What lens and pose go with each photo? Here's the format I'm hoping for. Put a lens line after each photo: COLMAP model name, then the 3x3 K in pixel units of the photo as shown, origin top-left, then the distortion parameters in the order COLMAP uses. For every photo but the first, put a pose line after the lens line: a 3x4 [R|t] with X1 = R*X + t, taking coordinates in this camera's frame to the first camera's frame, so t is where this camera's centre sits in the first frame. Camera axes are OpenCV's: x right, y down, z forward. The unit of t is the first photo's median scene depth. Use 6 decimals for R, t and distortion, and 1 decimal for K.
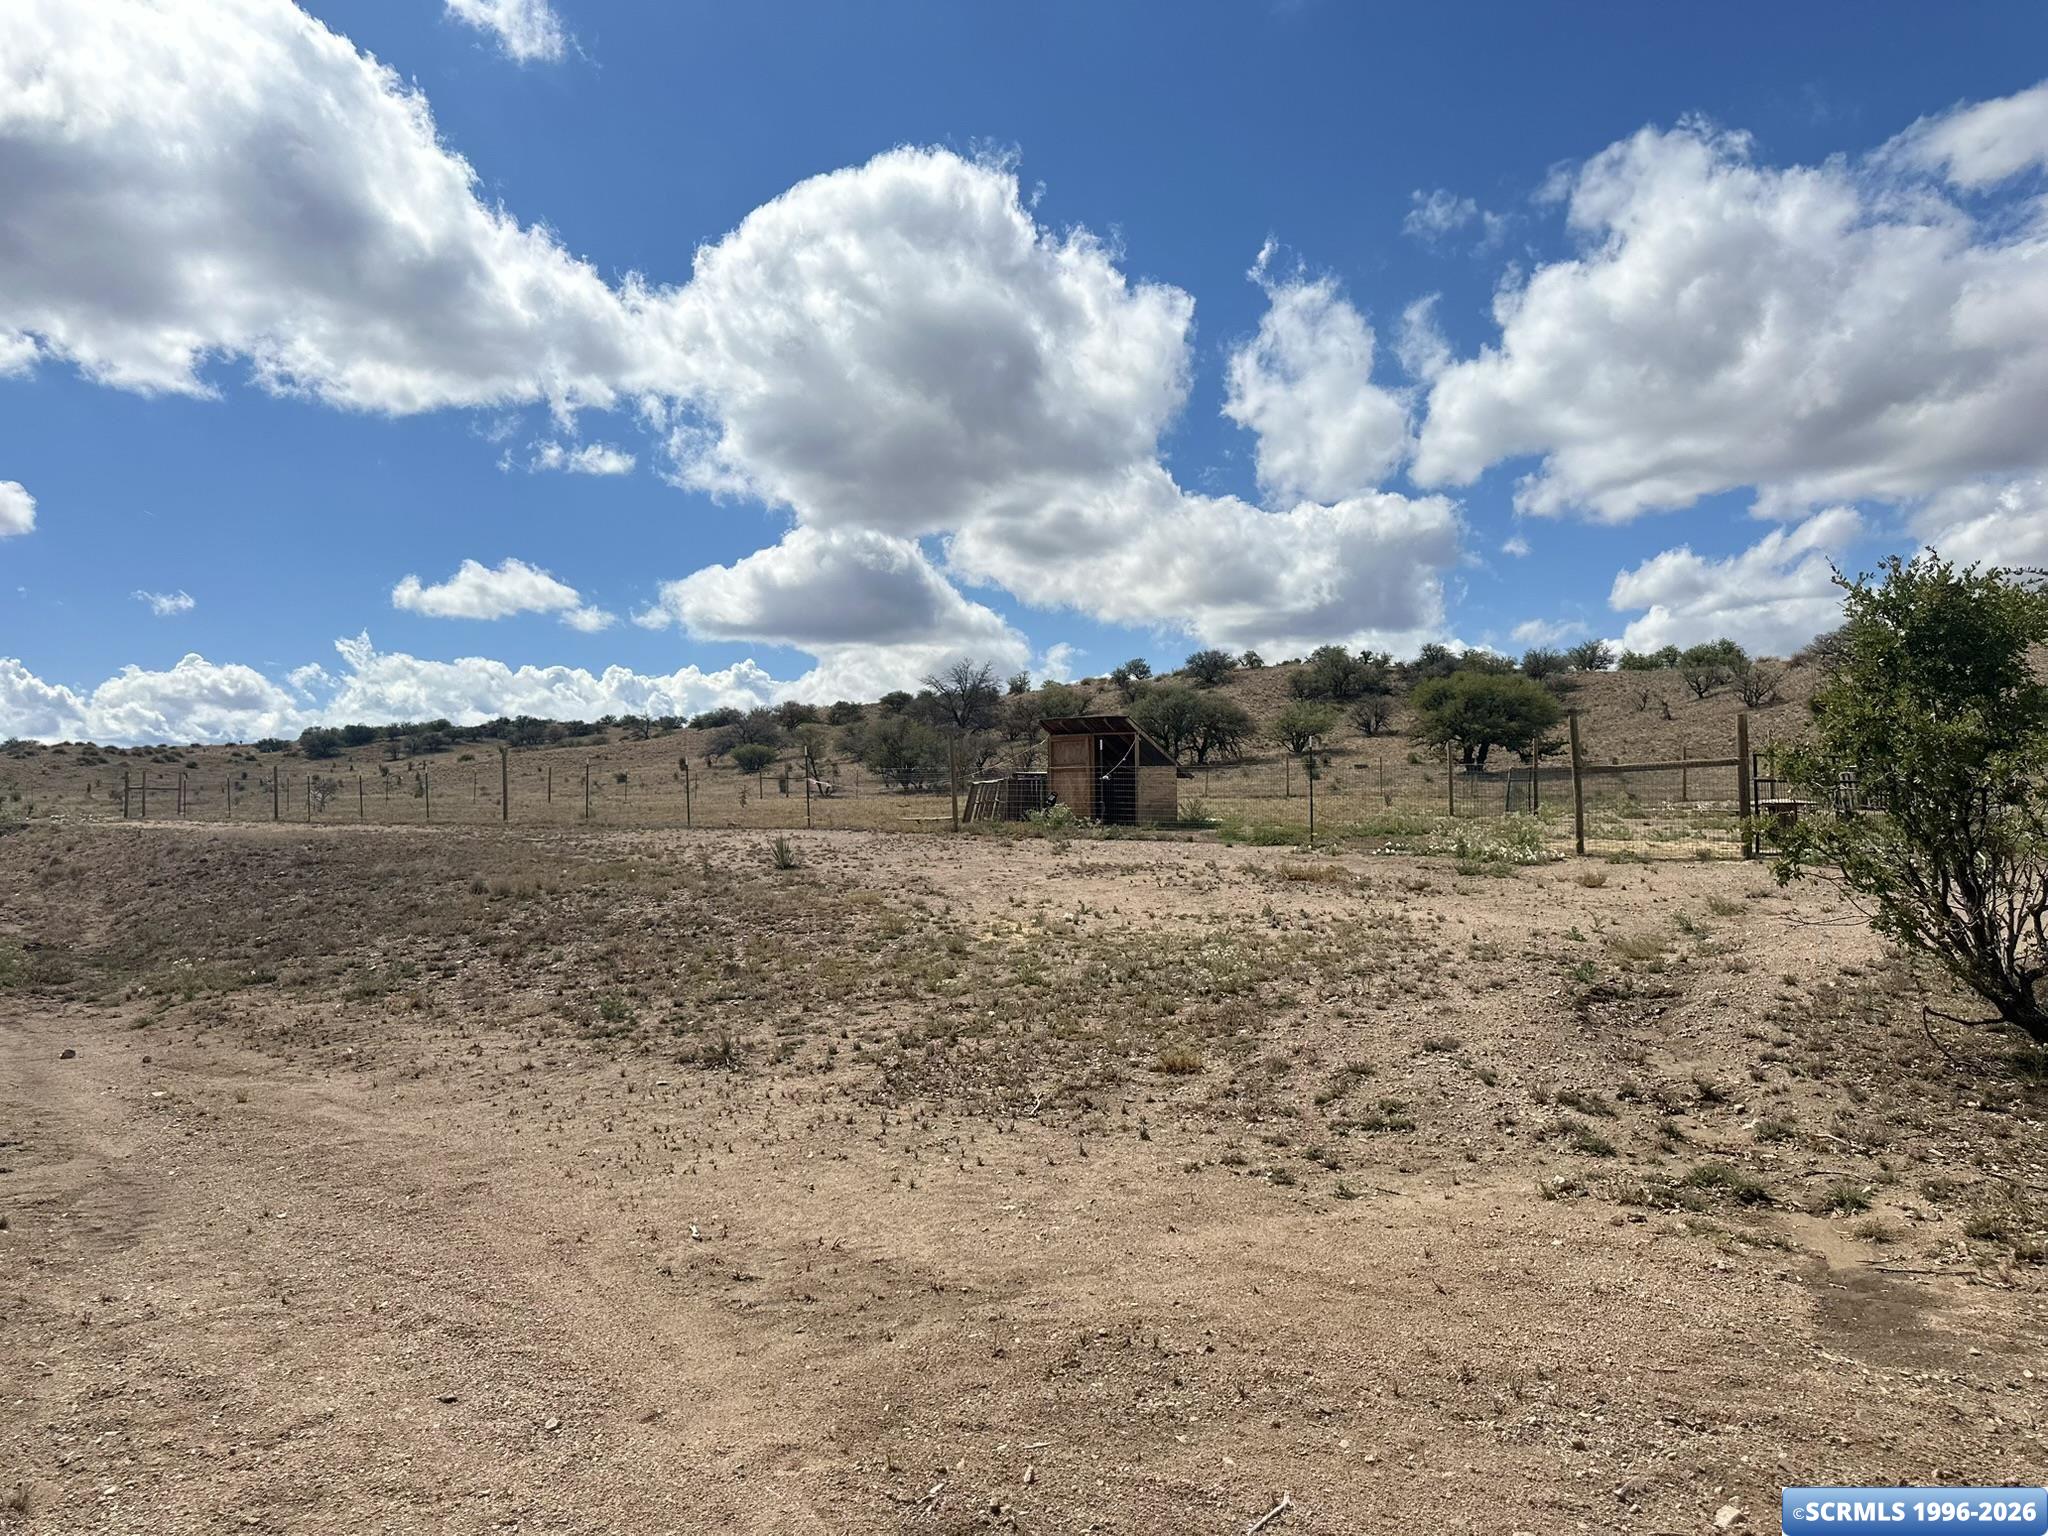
lens RADIAL K [[1433.8, 0, 1024.0], [0, 1433.8, 768.0], [0, 0, 1]] dist [0.155368, -0.337191]
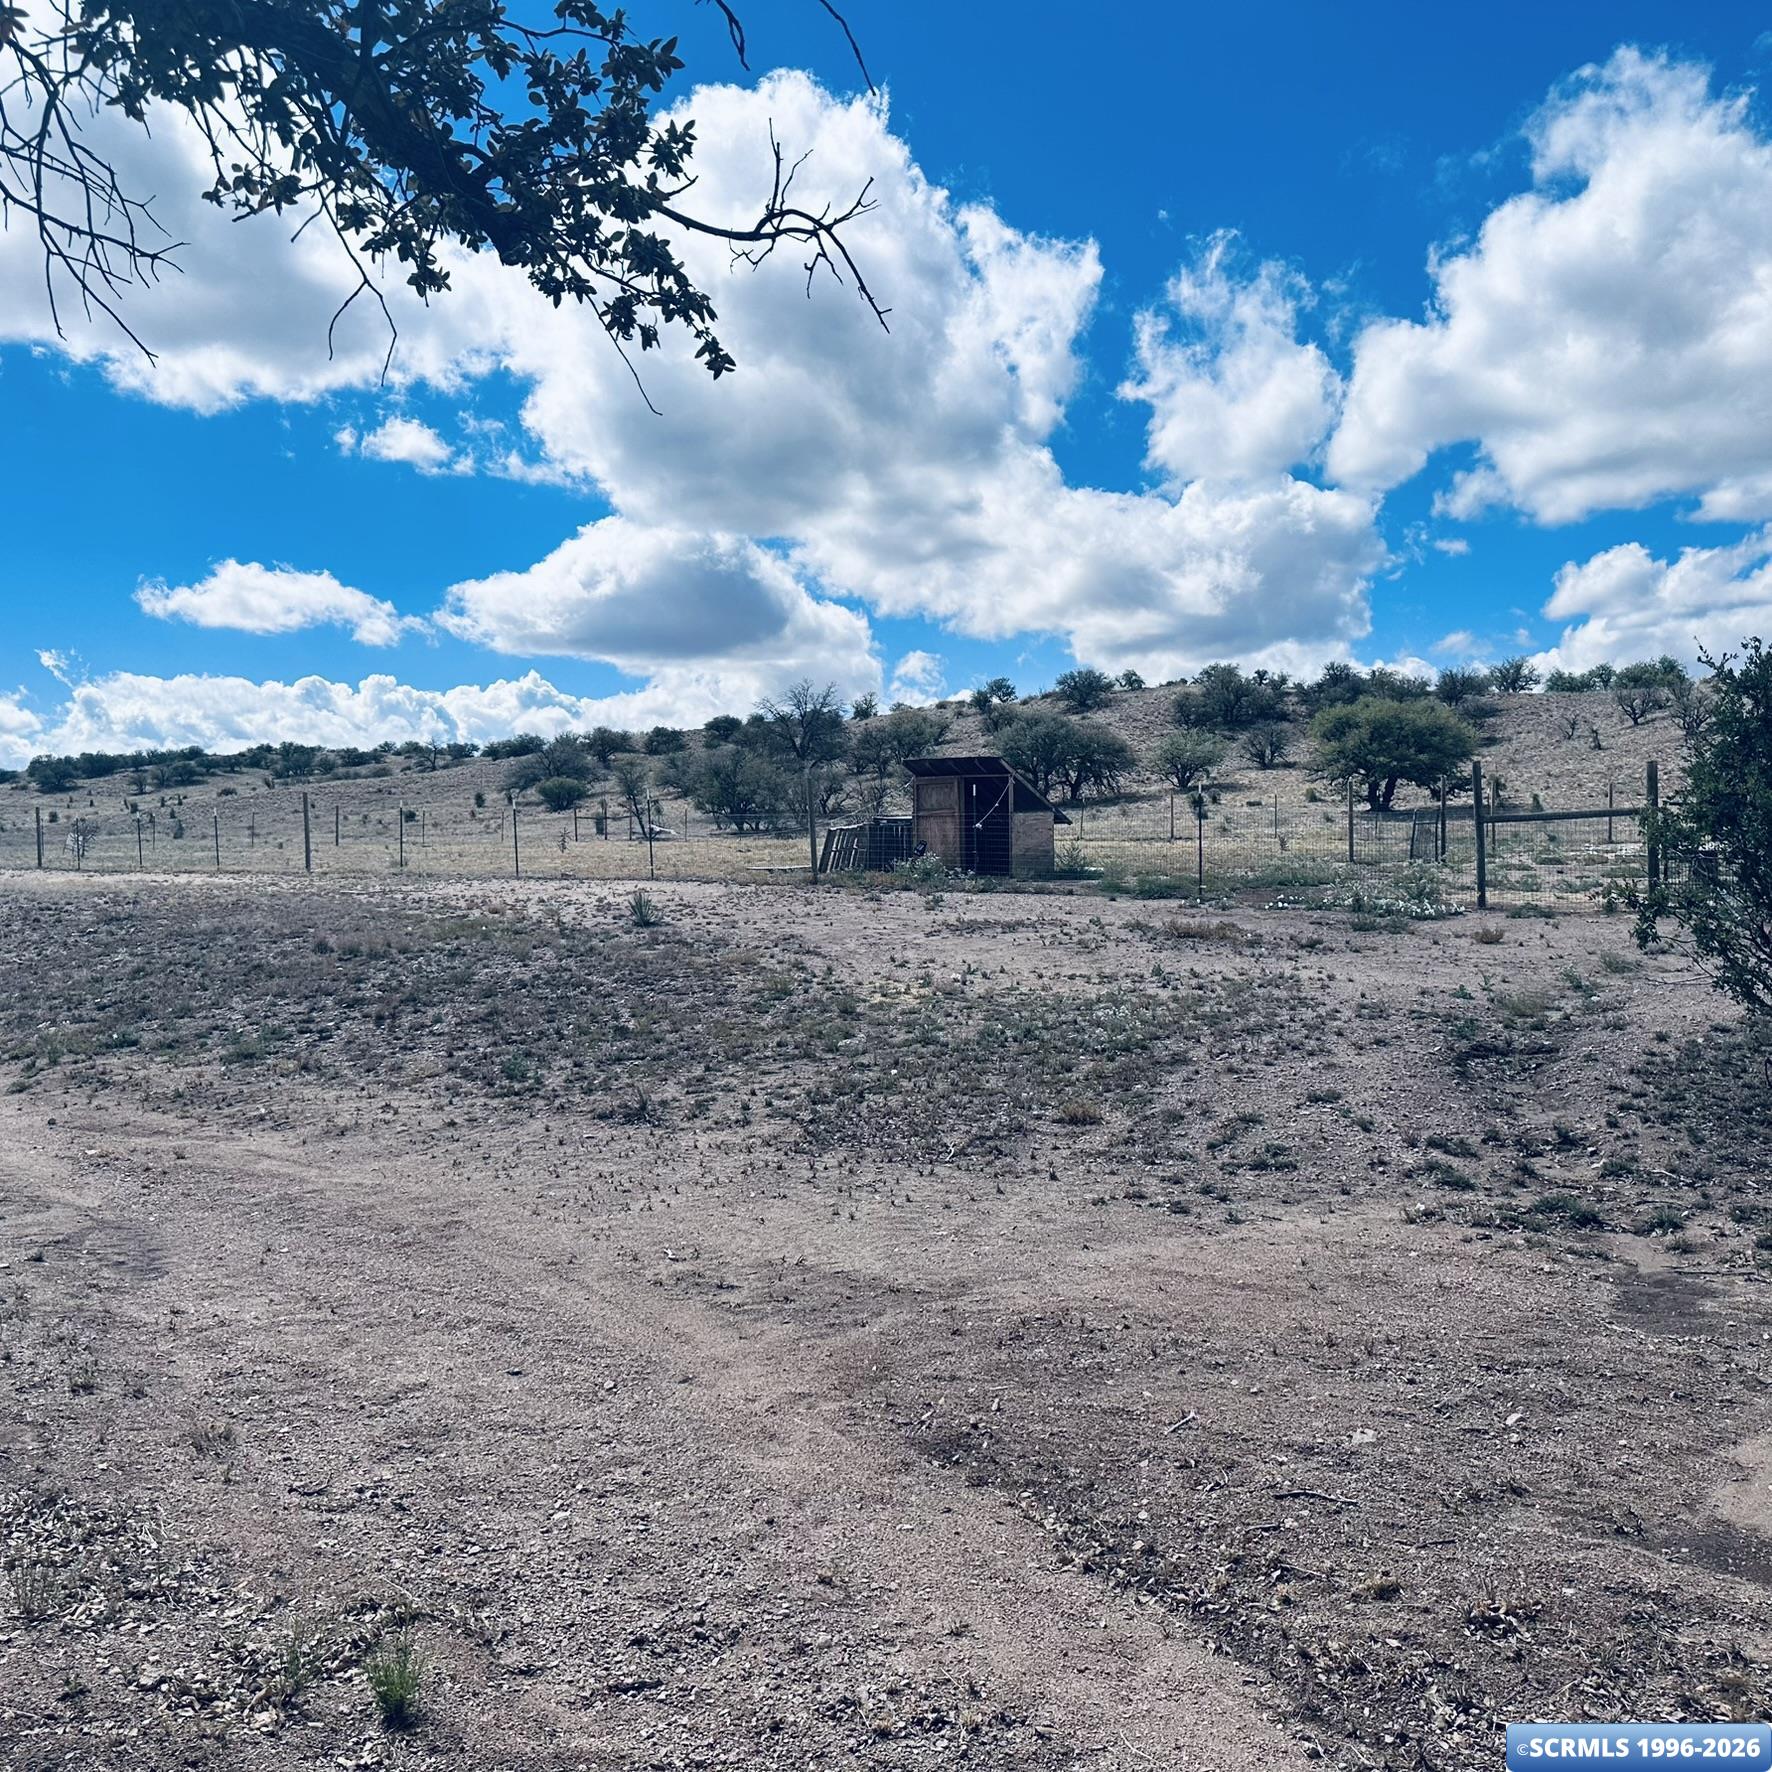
lens RADIAL K [[1770.0, 0, 886.0], [0, 1770.0, 886.0], [0, 0, 1]] dist [0.161115, -0.347286]
pose [[0.999666, -0.001801, 0.025780, -0.049800], [0.000366, 0.998456, 0.055555, -0.027172], [-0.025840, -0.055527, 0.998123, -0.213926]]
